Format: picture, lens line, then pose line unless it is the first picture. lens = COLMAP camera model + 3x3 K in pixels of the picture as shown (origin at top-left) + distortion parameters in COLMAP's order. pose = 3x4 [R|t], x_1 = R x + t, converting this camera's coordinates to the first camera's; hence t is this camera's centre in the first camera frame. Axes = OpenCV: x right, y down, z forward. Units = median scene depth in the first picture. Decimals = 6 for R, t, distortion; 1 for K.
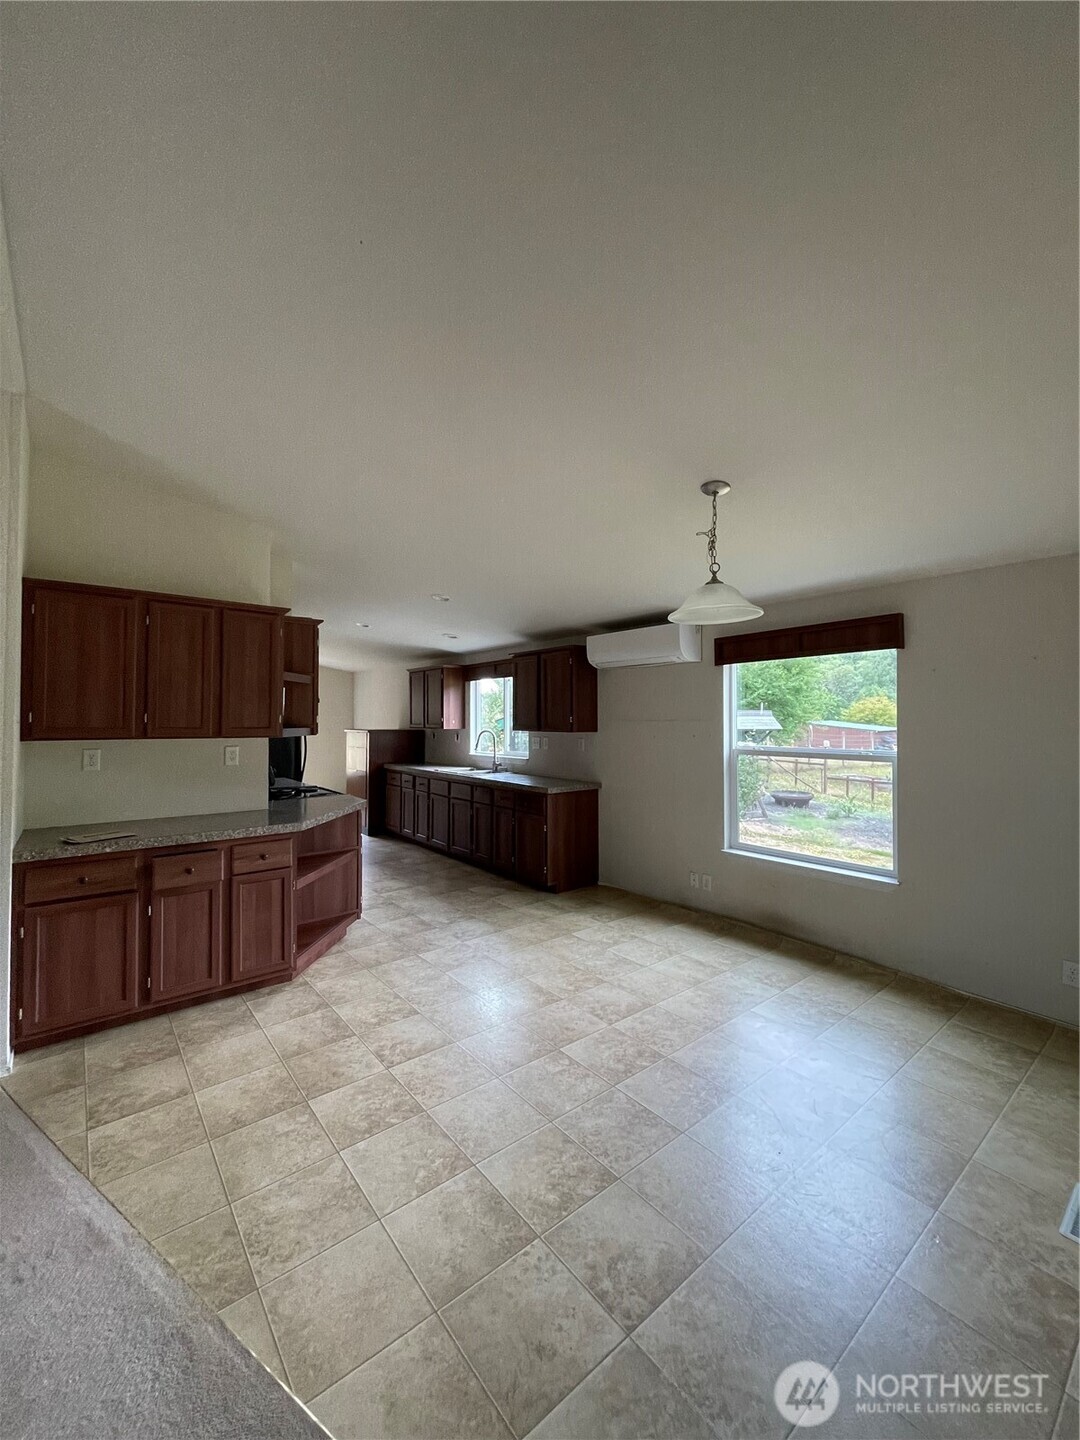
lens RADIAL K [[577.1, 0, 535.7], [0, 577.1, 713.9], [0, 0, 1]] dist [0.001786, 0.000371]
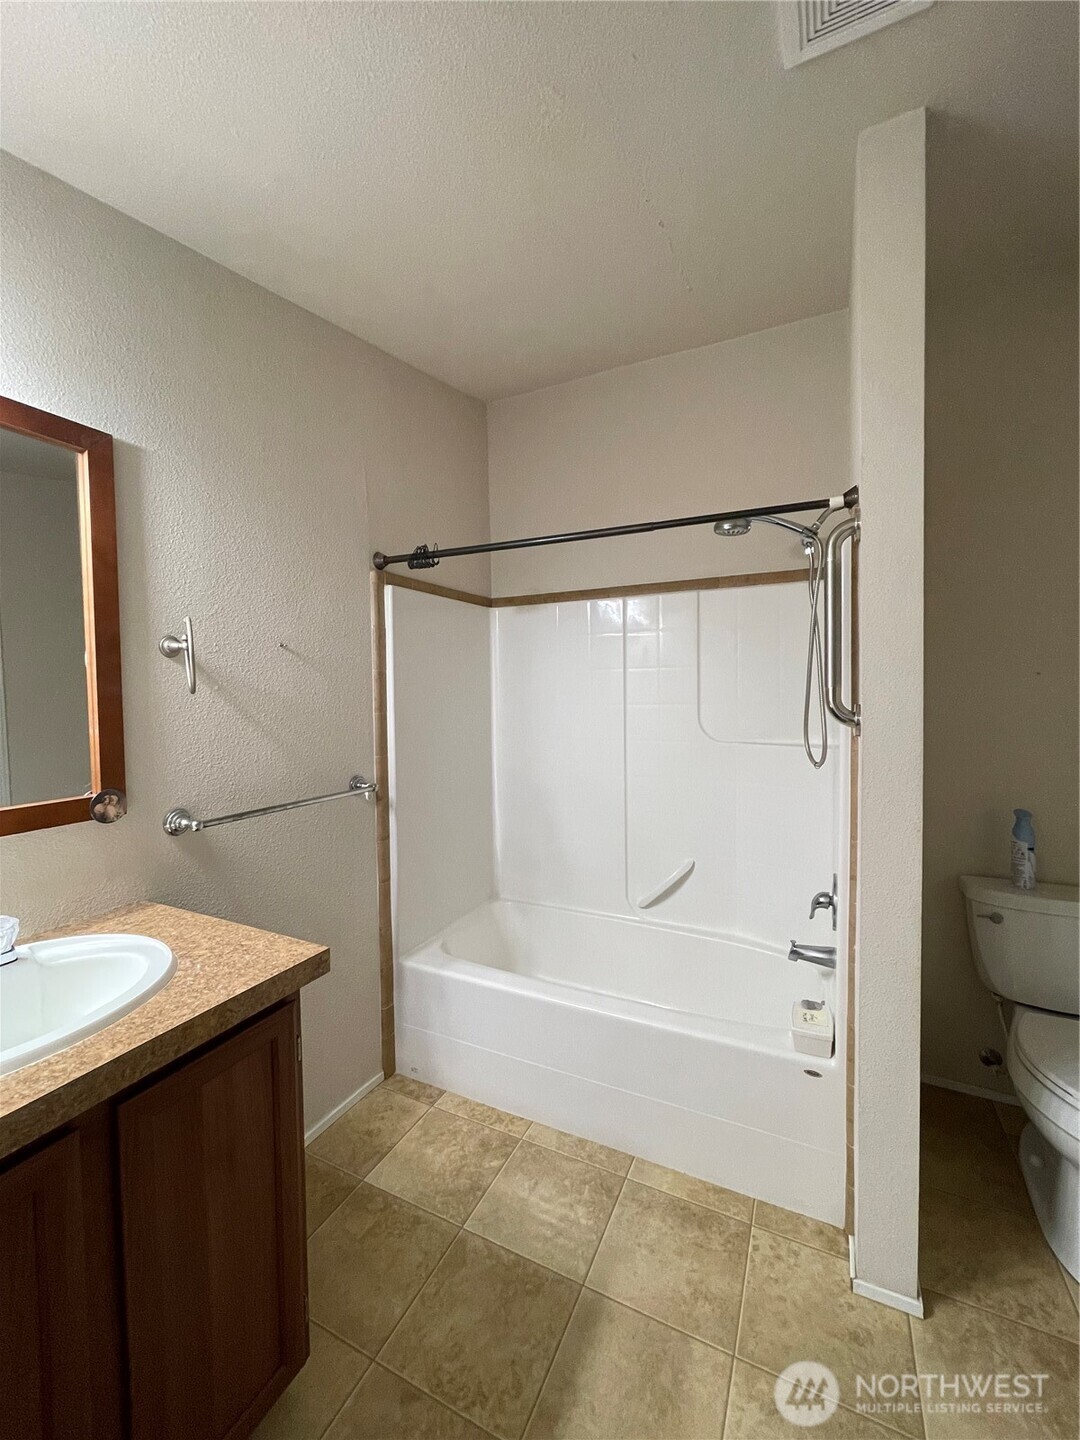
lens RADIAL K [[577.1, 0, 541.6], [0, 577.1, 710.7], [0, 0, 1]] dist [0.001786, 0.000371]
pose [[0.903203, -0.026150, 0.428416, -0.144079], [0.002620, 0.998460, 0.055423, 0.004429], [-0.429205, -0.048936, 0.901880, 0.072570]]
